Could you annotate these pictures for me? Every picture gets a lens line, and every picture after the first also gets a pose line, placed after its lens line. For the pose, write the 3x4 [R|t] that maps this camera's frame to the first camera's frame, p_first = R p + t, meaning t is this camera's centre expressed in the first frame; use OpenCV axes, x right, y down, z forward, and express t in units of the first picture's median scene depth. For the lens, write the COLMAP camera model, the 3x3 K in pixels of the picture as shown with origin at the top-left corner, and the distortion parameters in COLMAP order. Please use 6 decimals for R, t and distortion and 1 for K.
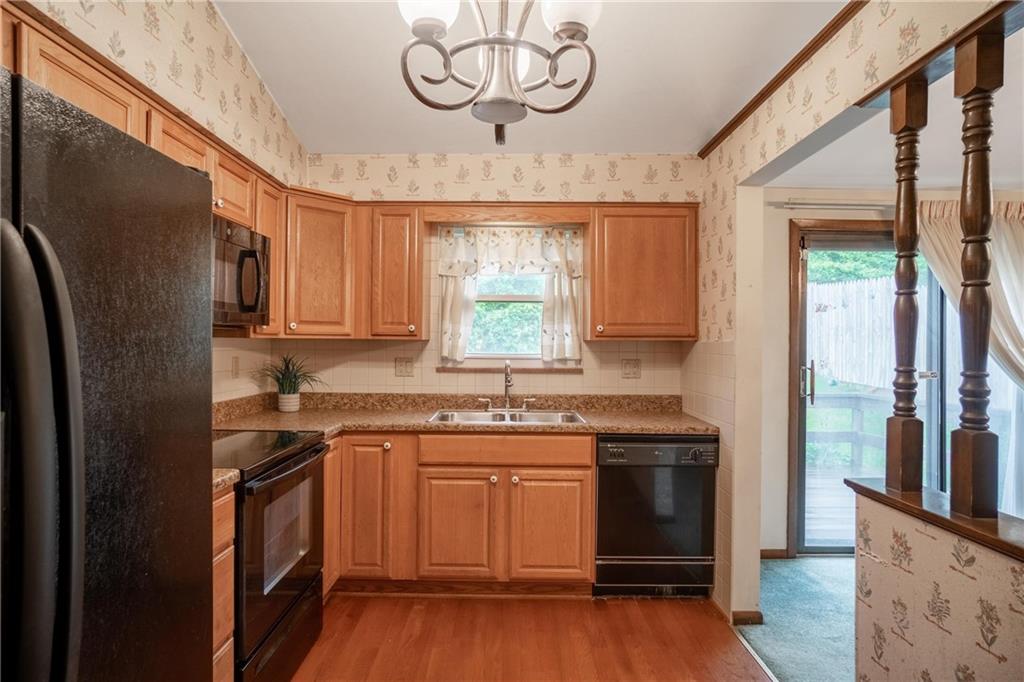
lens RADIAL K [[554.0, 0, 507.3], [0, 554.0, 340.8], [0, 0, 1]] dist [-0.035228, 0.024162]
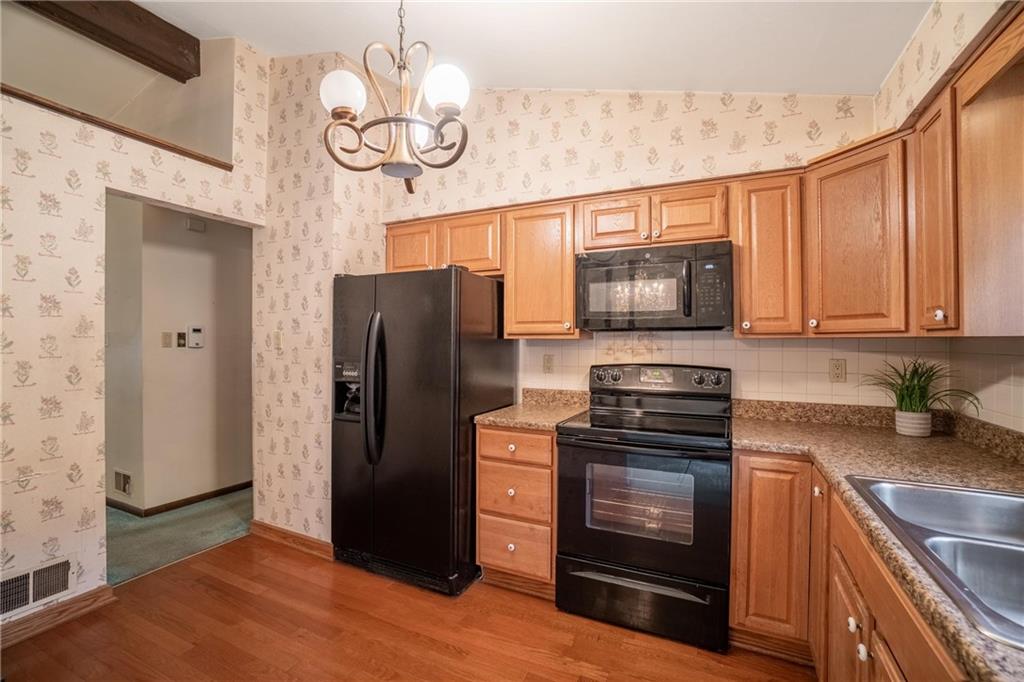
lens RADIAL K [[460.2, 0, 508.6], [0, 460.2, 340.6], [0, 0, 1]] dist [-0.062880, 0.024614]
pose [[-0.439056, -0.011010, -0.898392, 0.435643], [-0.003016, 0.999937, -0.010781, 0.008746], [0.898454, -0.002023, -0.439062, 0.867008]]
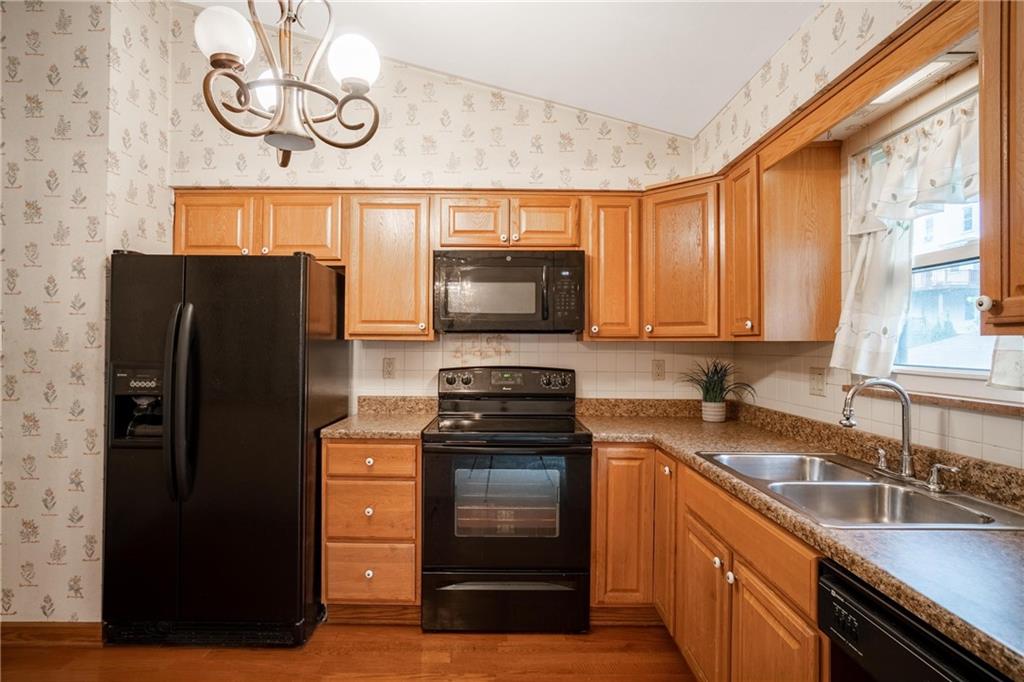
lens RADIAL K [[535.7, 0, 512.0], [0, 535.7, 341.0], [0, 0, 1]] dist [-0.039717, 0.023737]
pose [[0.013359, -0.016009, -0.999783, 0.550139], [-0.004068, 0.999863, -0.016065, 0.011236], [0.999902, 0.004282, 0.013292, 0.731460]]
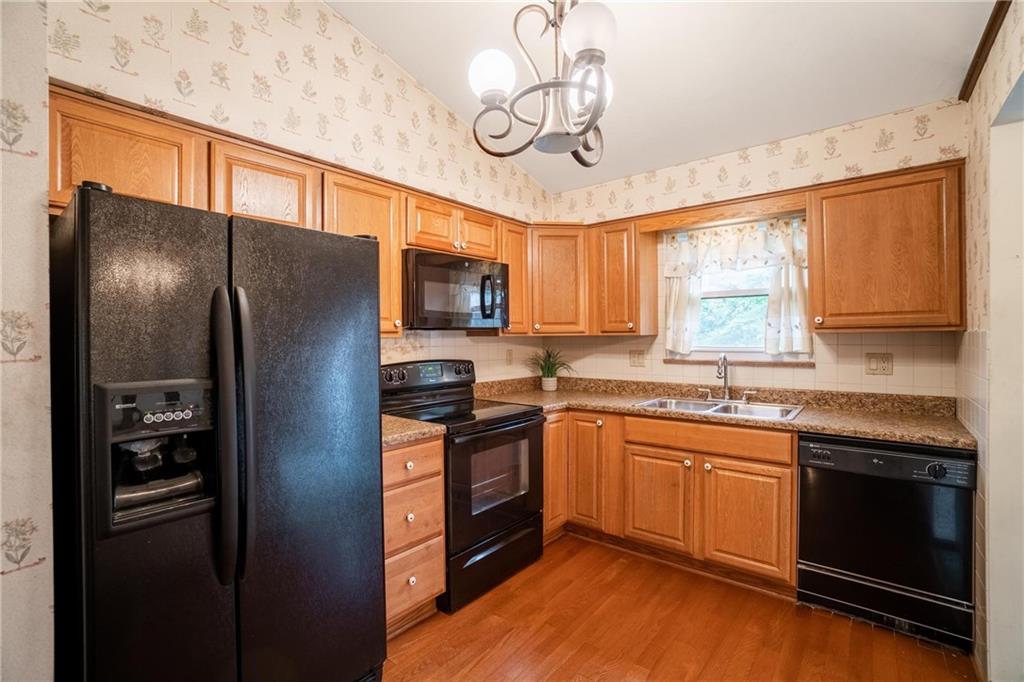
lens RADIAL K [[460.2, 0, 508.6], [0, 460.2, 340.6], [0, 0, 1]] dist [-0.062880, 0.024614]
pose [[0.774922, -0.009441, -0.631987, 0.257891], [0.016743, 0.999844, 0.005593, -0.000428], [0.631835, -0.014916, 0.774959, 0.089280]]
